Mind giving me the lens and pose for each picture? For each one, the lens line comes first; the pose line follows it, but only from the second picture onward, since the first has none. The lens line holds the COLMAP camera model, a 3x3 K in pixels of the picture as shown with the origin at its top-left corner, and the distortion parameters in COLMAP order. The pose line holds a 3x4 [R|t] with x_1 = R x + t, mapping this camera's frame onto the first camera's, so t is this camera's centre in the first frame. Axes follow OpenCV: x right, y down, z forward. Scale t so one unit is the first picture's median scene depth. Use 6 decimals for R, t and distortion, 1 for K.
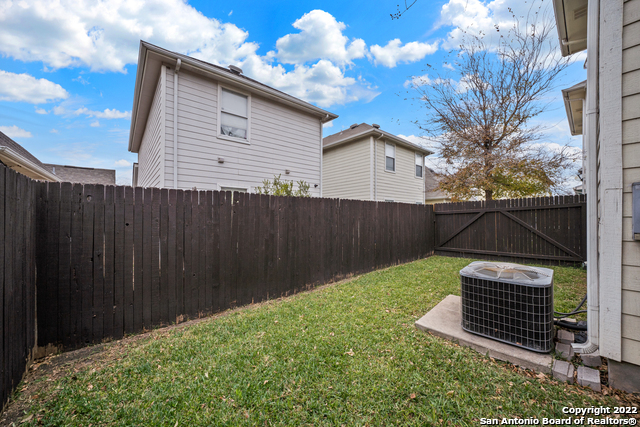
lens RADIAL K [[233.7, 0, 319.5], [0, 233.7, 217.4], [0, 0, 1]] dist [-0.000644, -0.000040]
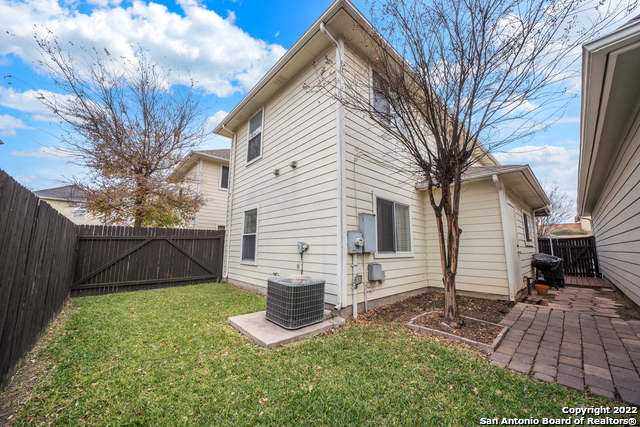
lens RADIAL K [[233.7, 0, 319.5], [0, 233.7, 217.4], [0, 0, 1]] dist [-0.000644, -0.000040]
pose [[-0.024400, 0.136874, 0.990288, -0.350510], [-0.013703, 0.990444, -0.137233, 0.012491], [-0.999608, -0.016918, -0.022292, 0.391825]]
